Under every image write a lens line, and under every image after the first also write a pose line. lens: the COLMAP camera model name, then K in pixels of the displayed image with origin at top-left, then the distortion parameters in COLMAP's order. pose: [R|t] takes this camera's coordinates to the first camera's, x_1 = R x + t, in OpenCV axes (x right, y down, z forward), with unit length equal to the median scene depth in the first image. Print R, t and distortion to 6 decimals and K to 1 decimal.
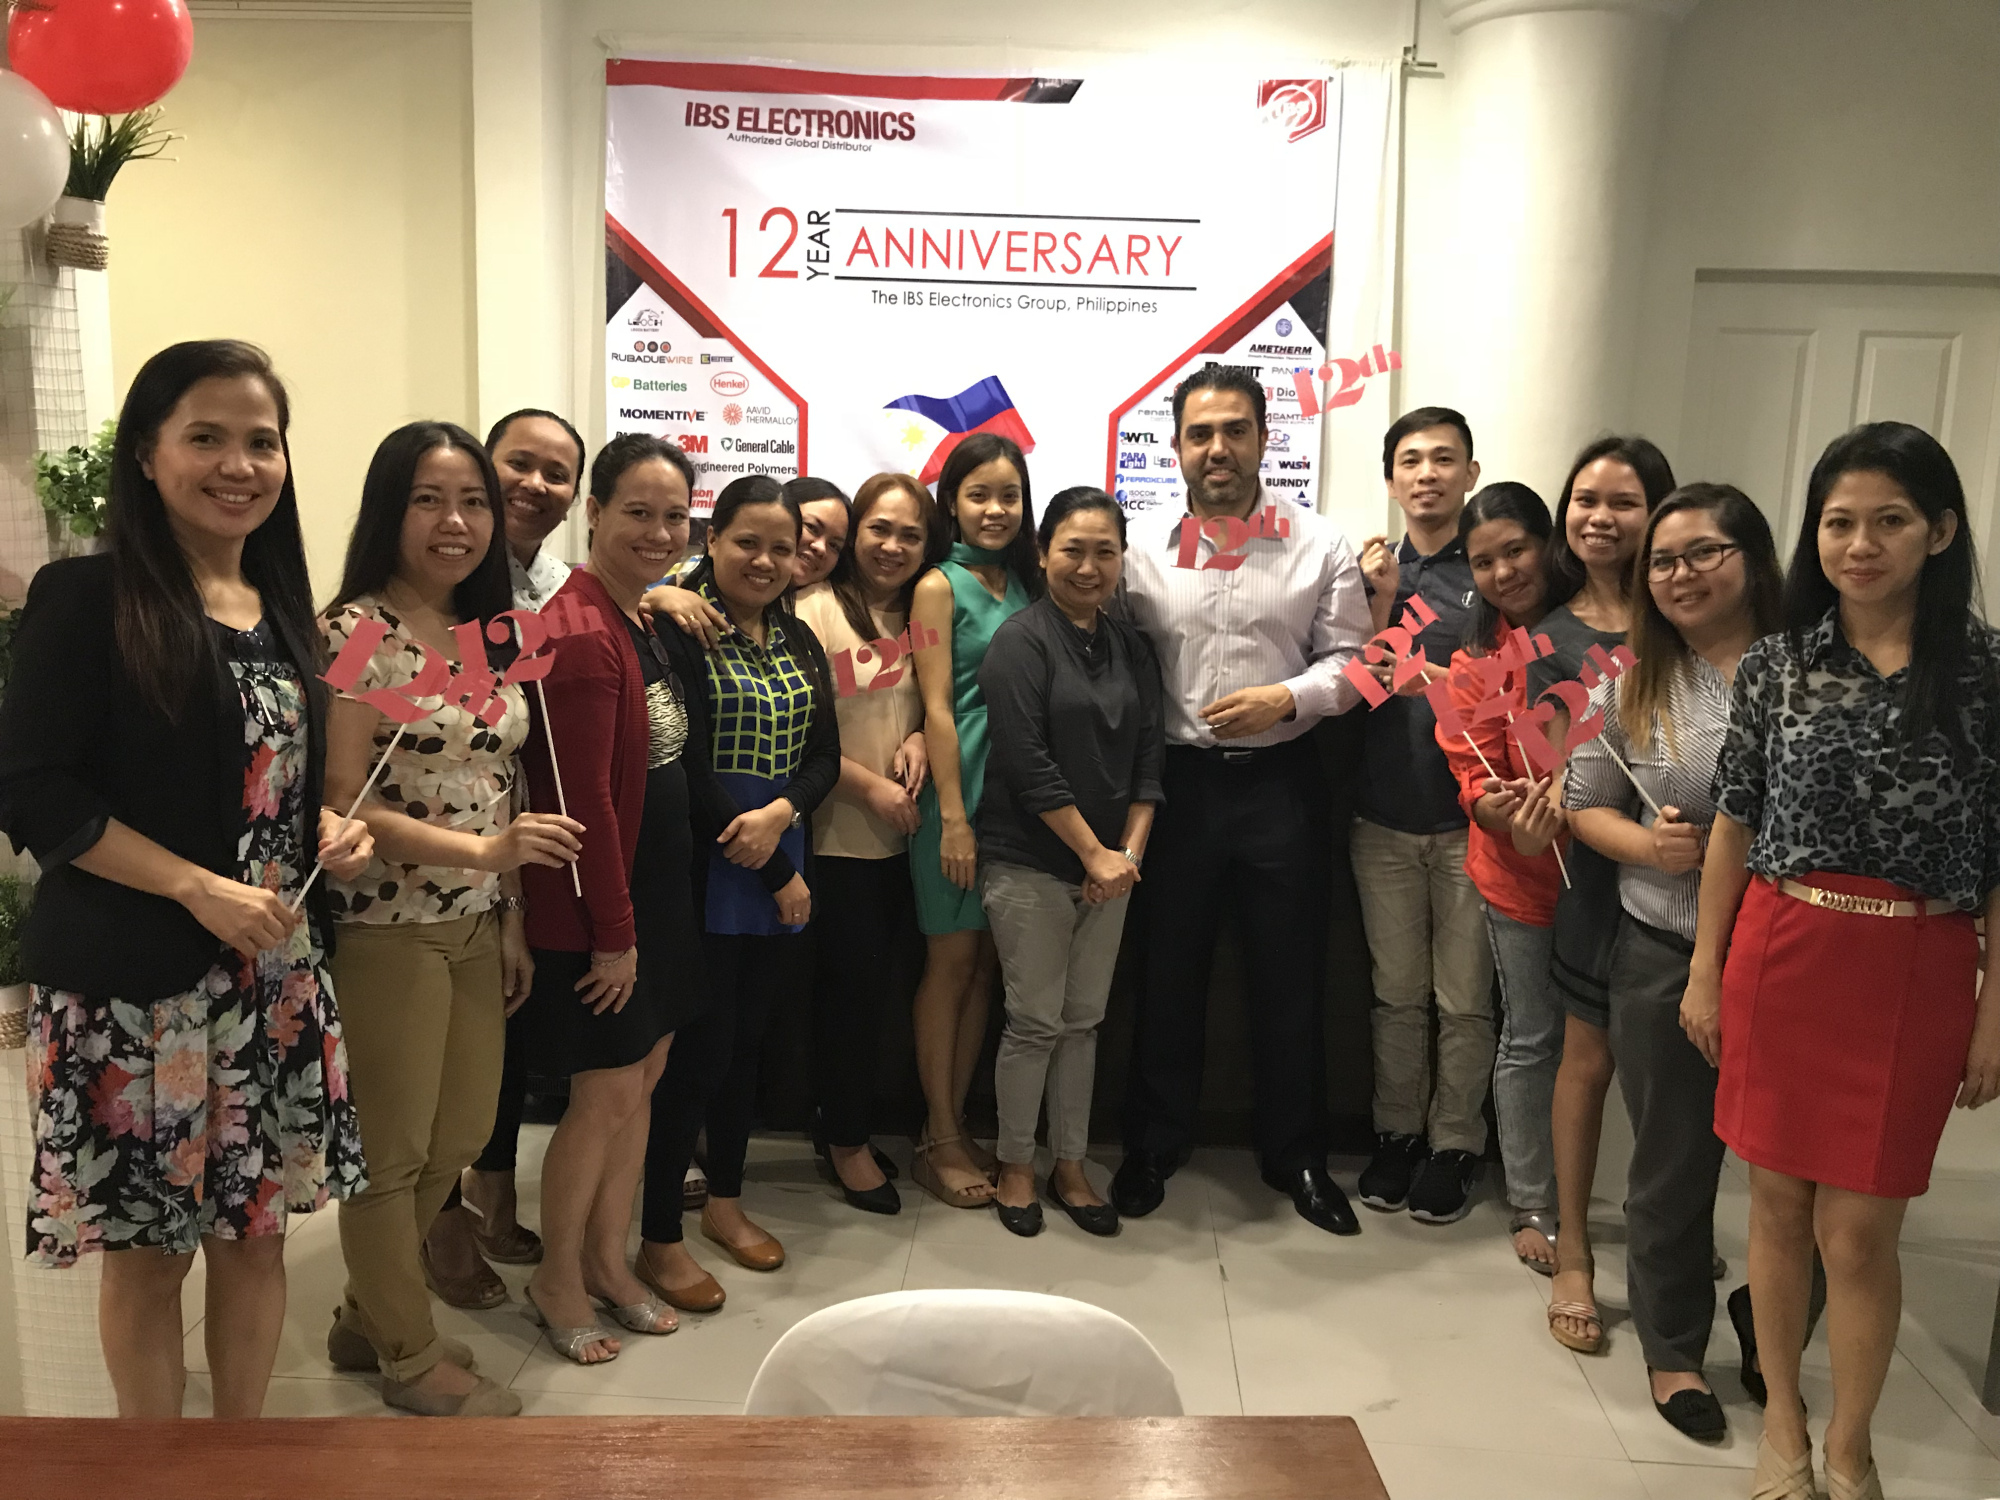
lens RADIAL K [[1631.3, 0, 1002.9], [0, 1631.3, 752.2], [0, 0, 1]] dist [-0.017590, 0.004985]
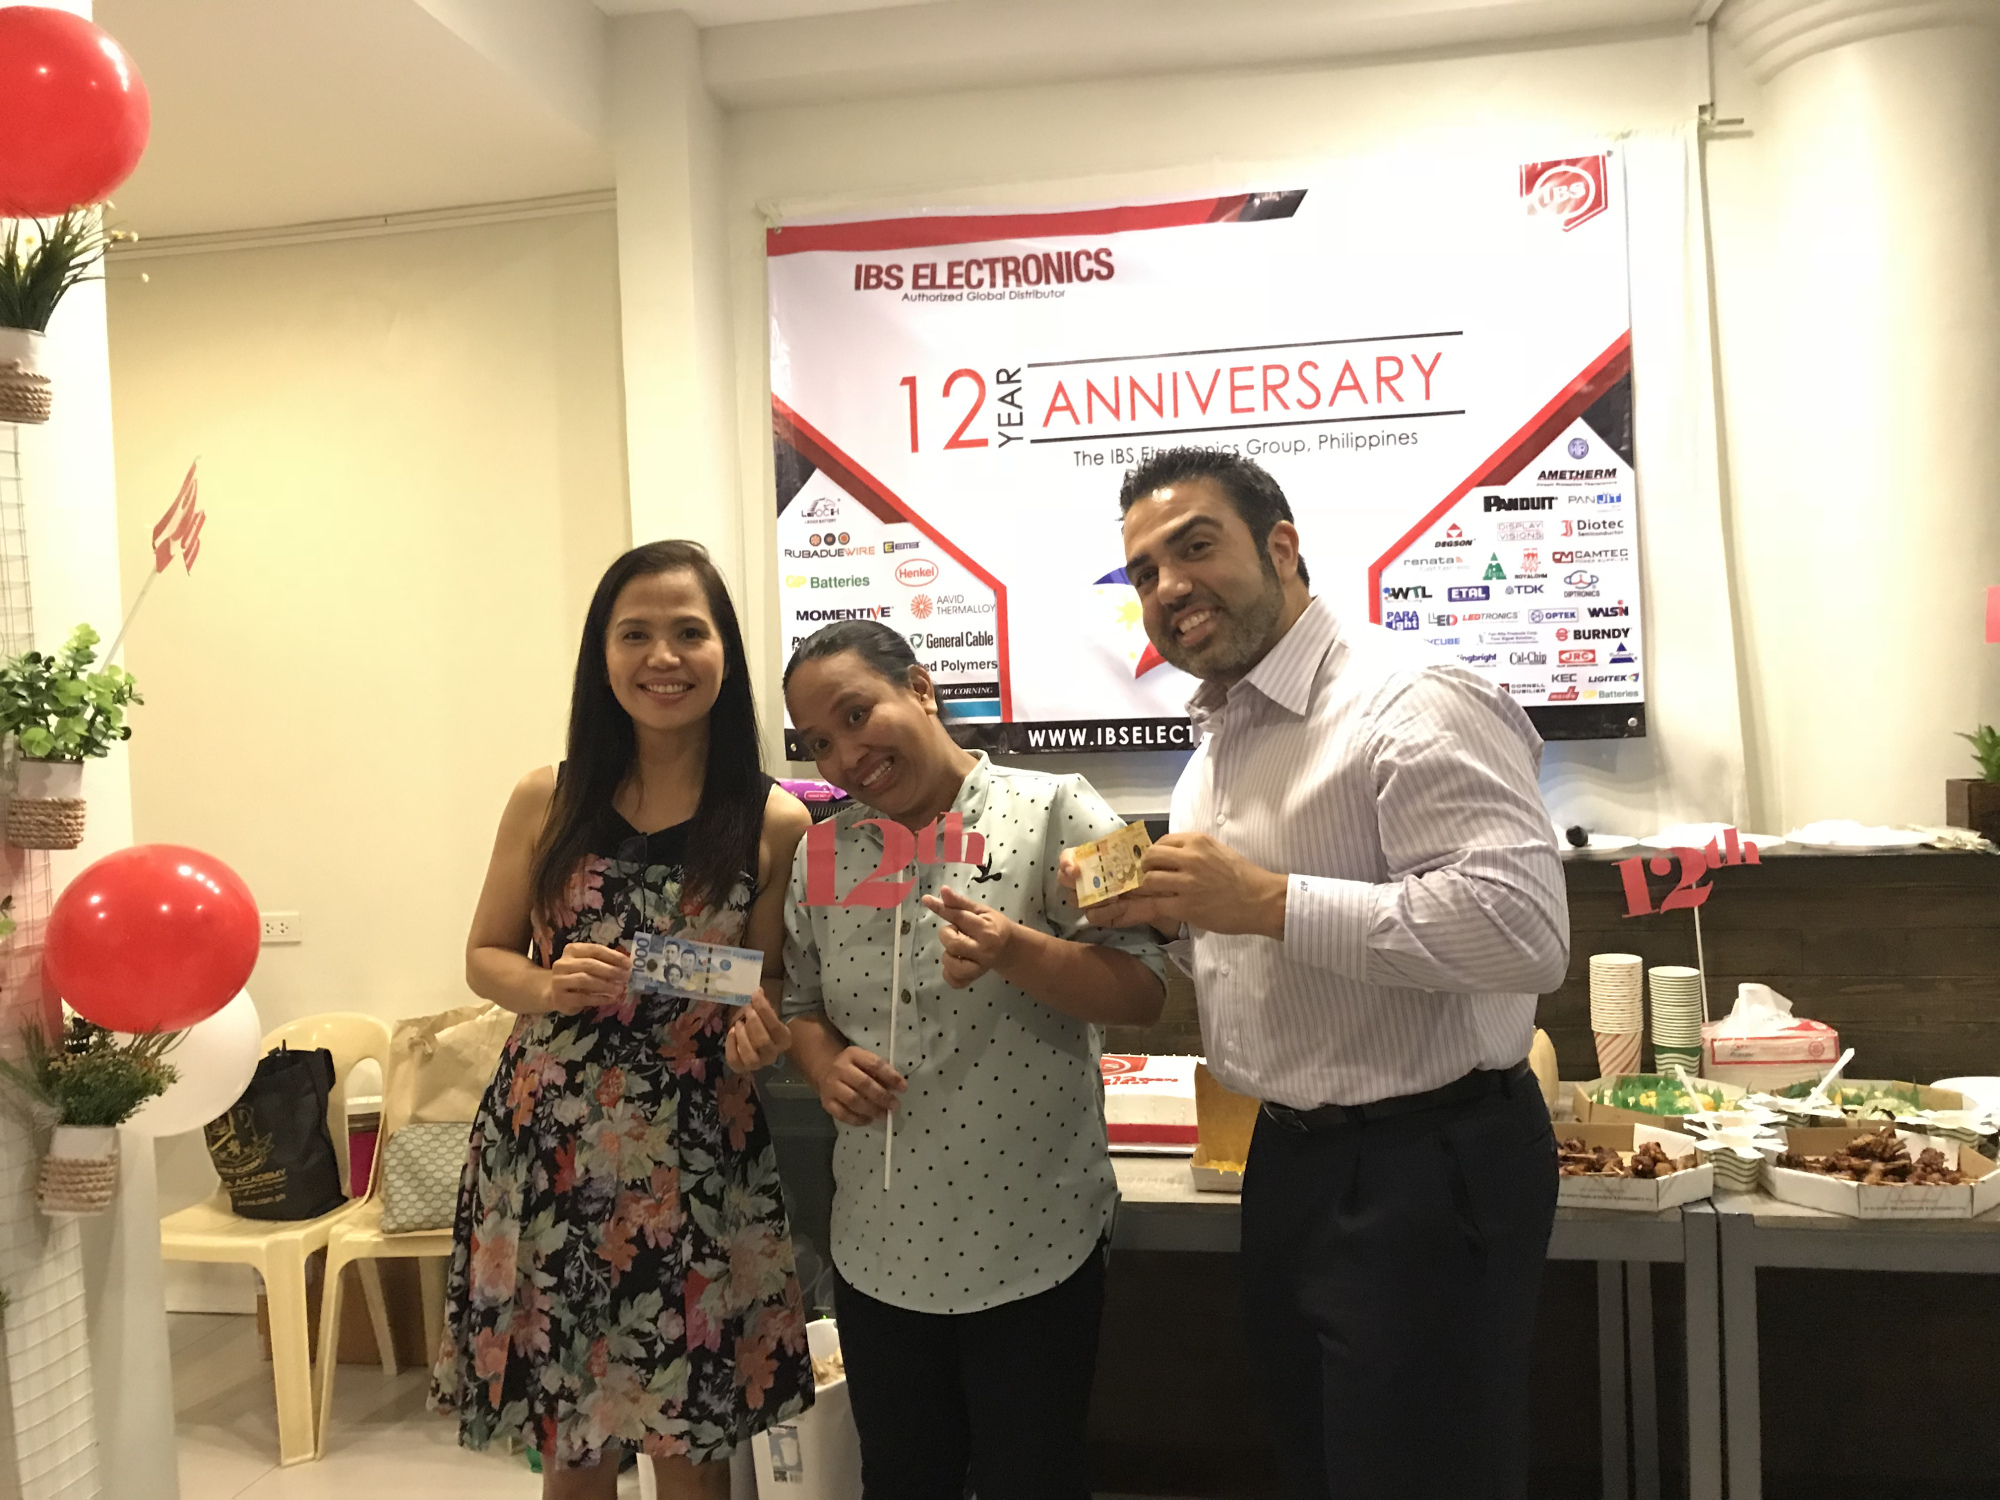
lens RADIAL K [[1631.3, 0, 988.8], [0, 1631.3, 759.8], [0, 0, 1]] dist [-0.017590, 0.004985]
pose [[0.985424, -0.064474, -0.157428, -0.000091], [0.042447, 0.989315, -0.139475, -0.005519], [0.164738, 0.130760, 0.977631, 0.176975]]
